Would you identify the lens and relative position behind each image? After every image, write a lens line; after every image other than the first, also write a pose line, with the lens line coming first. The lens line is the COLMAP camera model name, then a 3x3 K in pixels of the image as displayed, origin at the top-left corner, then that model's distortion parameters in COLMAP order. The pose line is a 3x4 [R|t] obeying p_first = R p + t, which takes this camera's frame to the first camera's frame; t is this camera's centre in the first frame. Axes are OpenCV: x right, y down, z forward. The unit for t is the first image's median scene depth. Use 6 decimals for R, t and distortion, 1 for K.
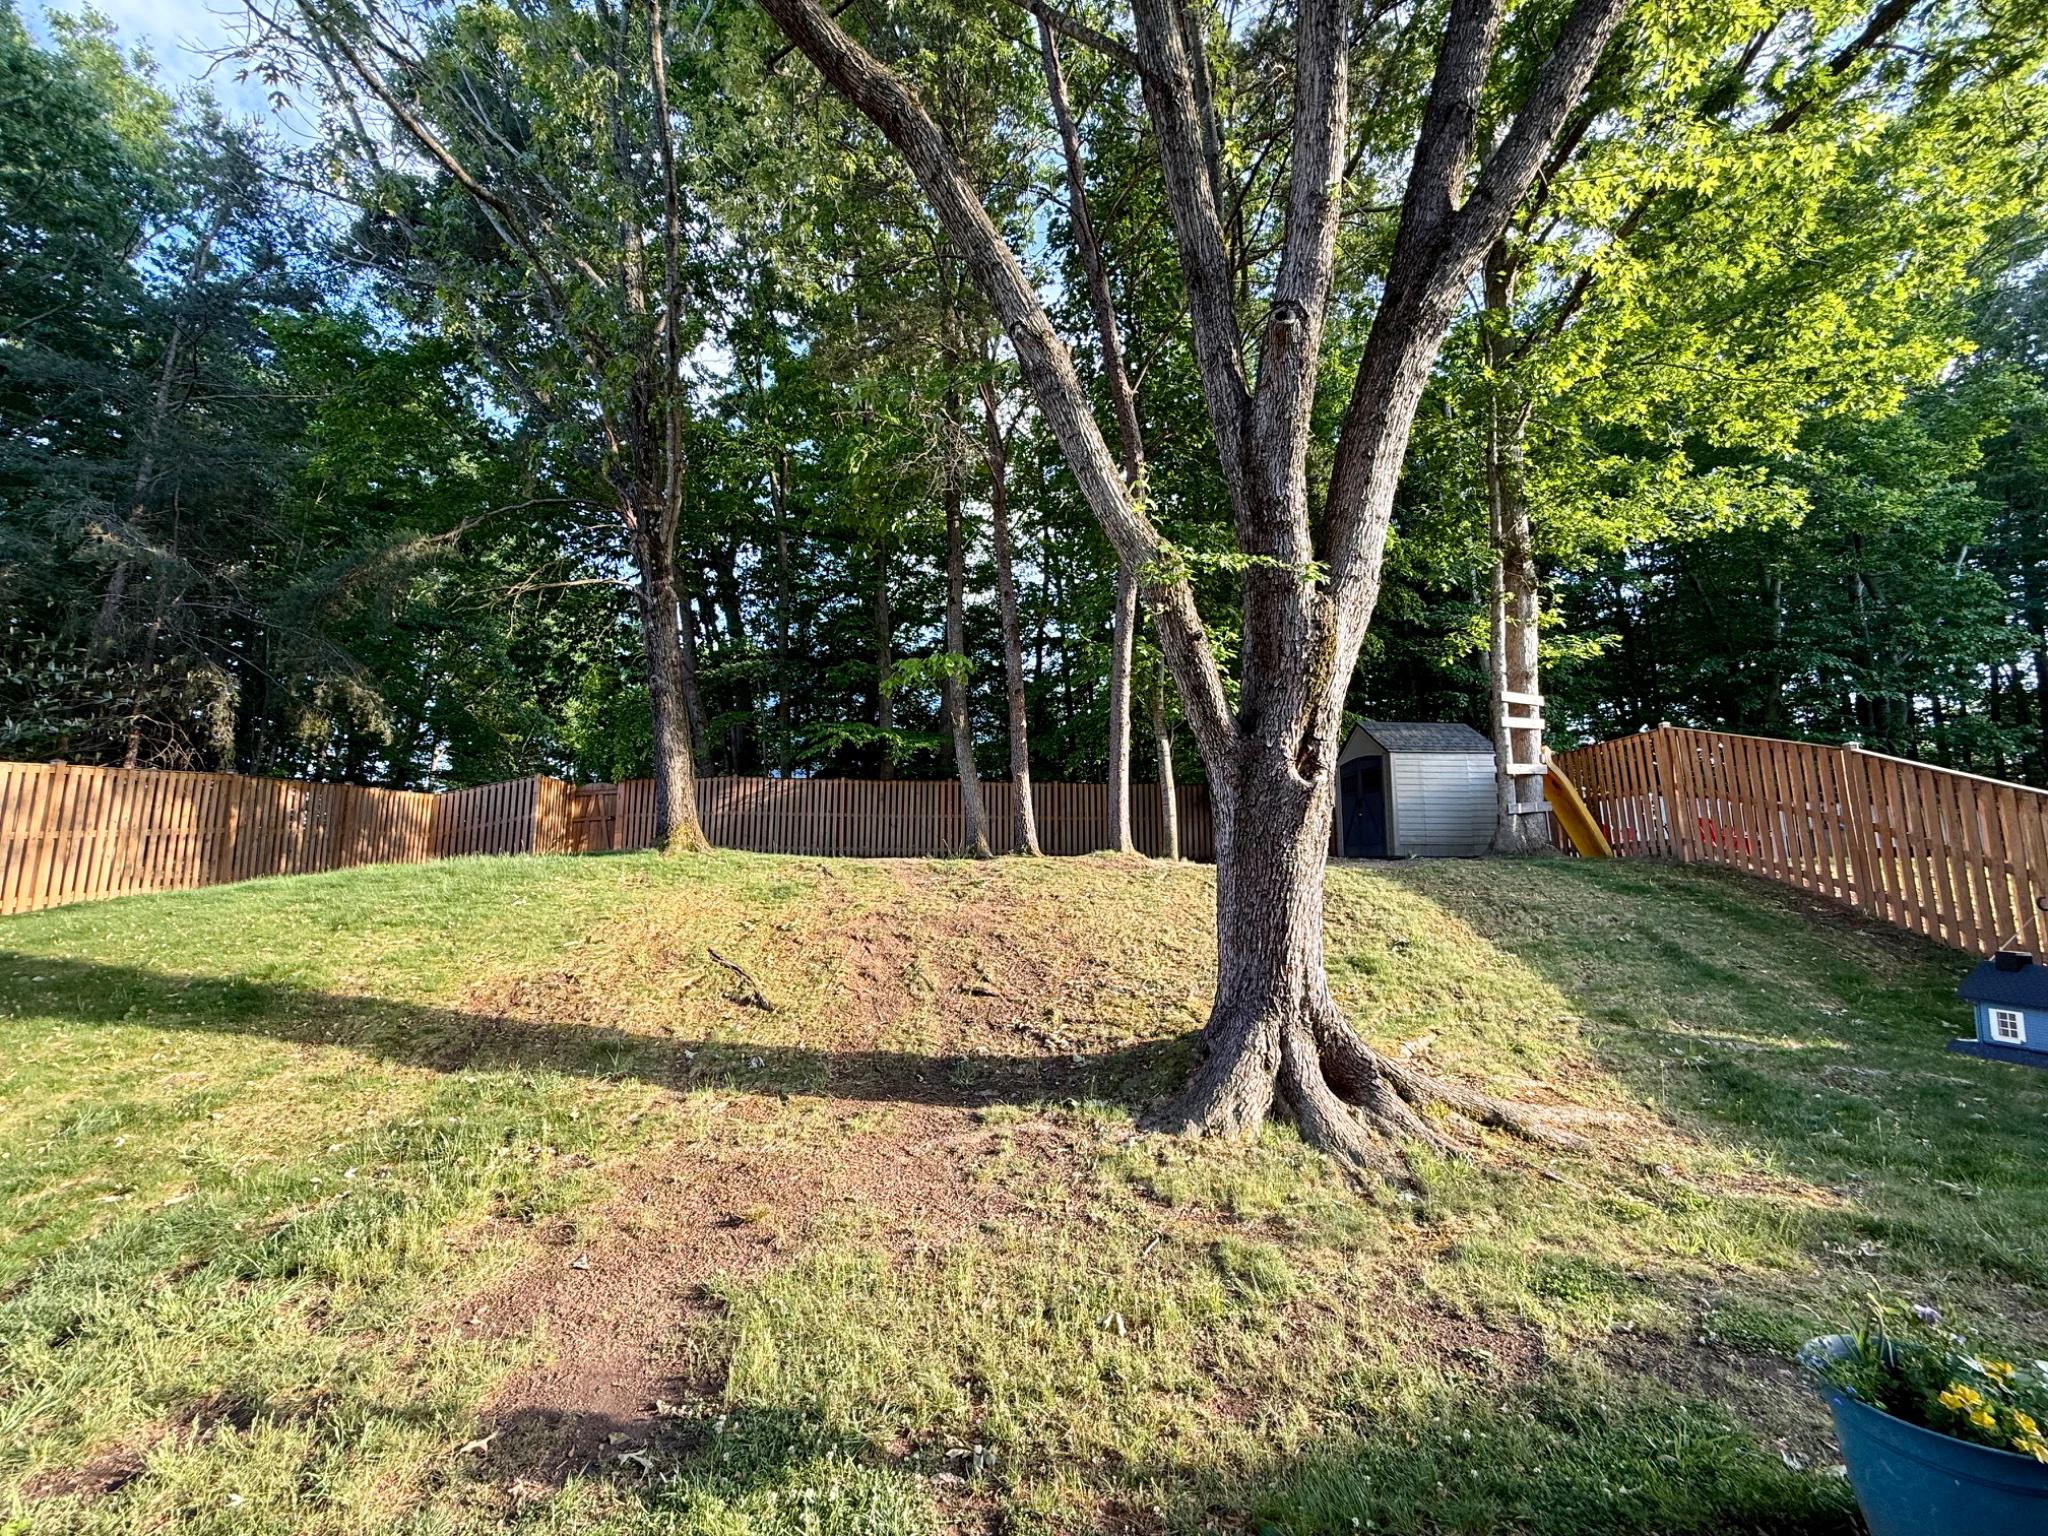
lens RADIAL K [[814.4, 0, 1019.4], [0, 814.4, 768.6], [0, 0, 1]] dist [0.000096, -0.000033]
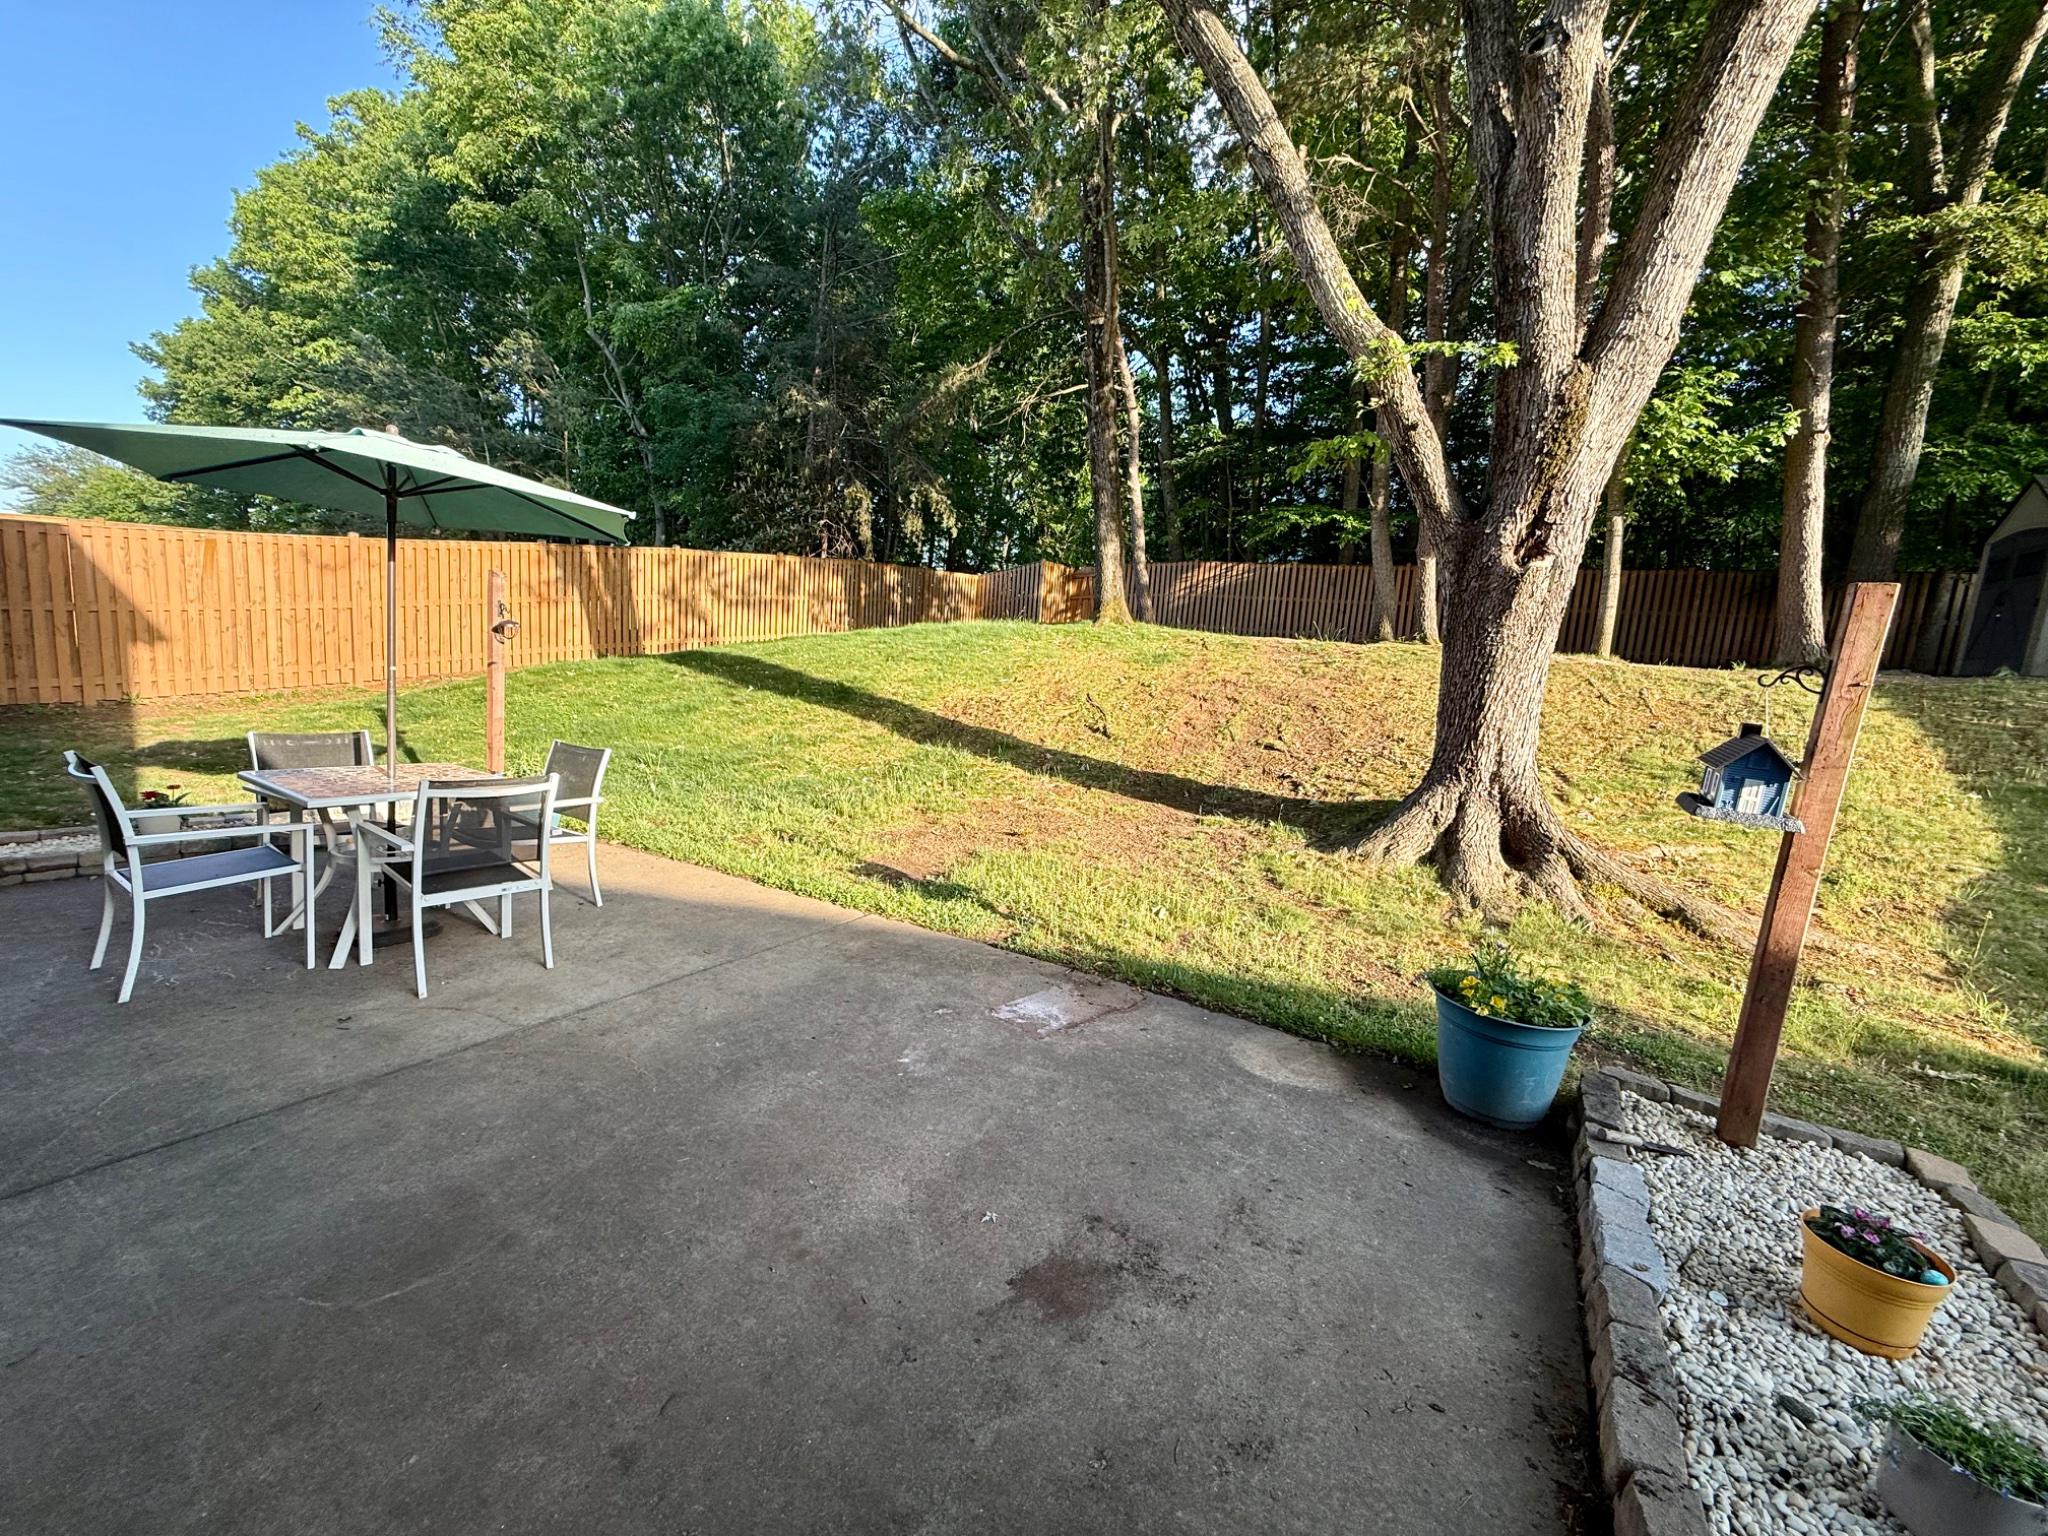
lens RADIAL K [[814.4, 0, 1019.4], [0, 814.4, 768.6], [0, 0, 1]] dist [0.000096, -0.000033]
pose [[0.808773, 0.143207, -0.570419, 0.426984], [0.008815, 0.966841, 0.255229, -0.005818], [0.588055, -0.211450, 0.780692, -0.203270]]
